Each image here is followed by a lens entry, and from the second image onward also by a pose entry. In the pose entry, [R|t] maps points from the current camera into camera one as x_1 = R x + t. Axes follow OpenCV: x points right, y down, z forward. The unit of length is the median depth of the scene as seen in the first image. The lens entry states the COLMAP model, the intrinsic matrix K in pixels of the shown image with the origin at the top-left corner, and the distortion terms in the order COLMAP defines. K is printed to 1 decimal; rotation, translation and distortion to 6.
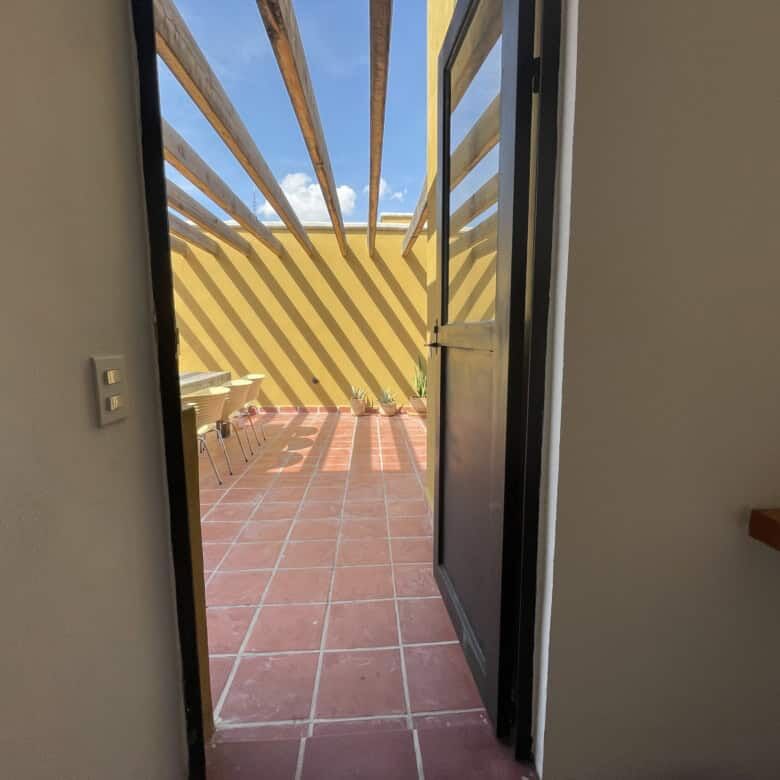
lens RADIAL K [[424.7, 0, 391.9], [0, 424.7, 389.4], [0, 0, 1]] dist [0.001101, -0.001100]
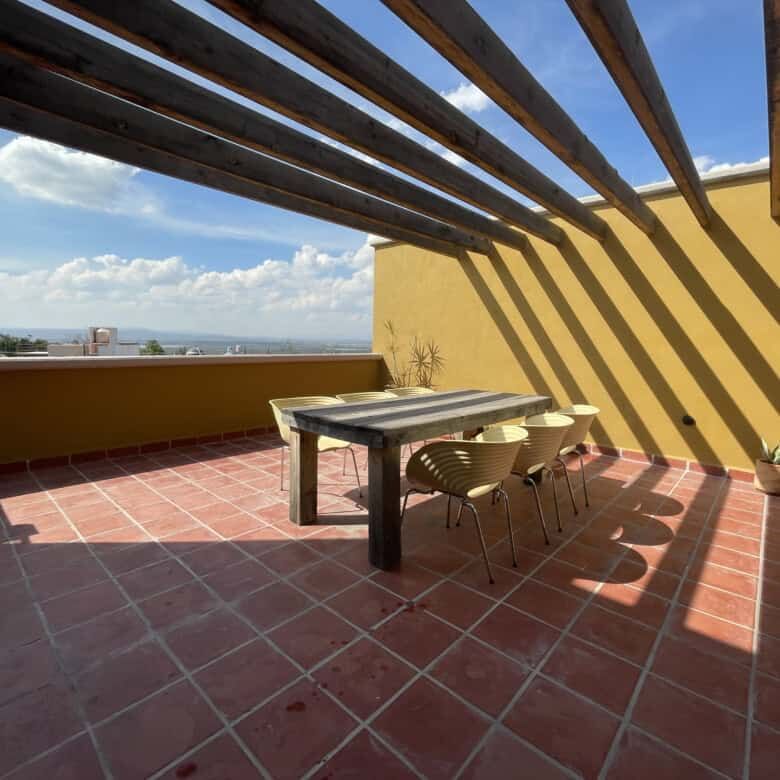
lens RADIAL K [[424.7, 0, 392.5], [0, 424.7, 392.4], [0, 0, 1]] dist [0.001101, -0.001100]
pose [[0.704491, 0.100270, -0.702594, -0.057169], [-0.112446, 0.993235, 0.028999, -0.036863], [0.700748, 0.058574, 0.711000, 0.267847]]
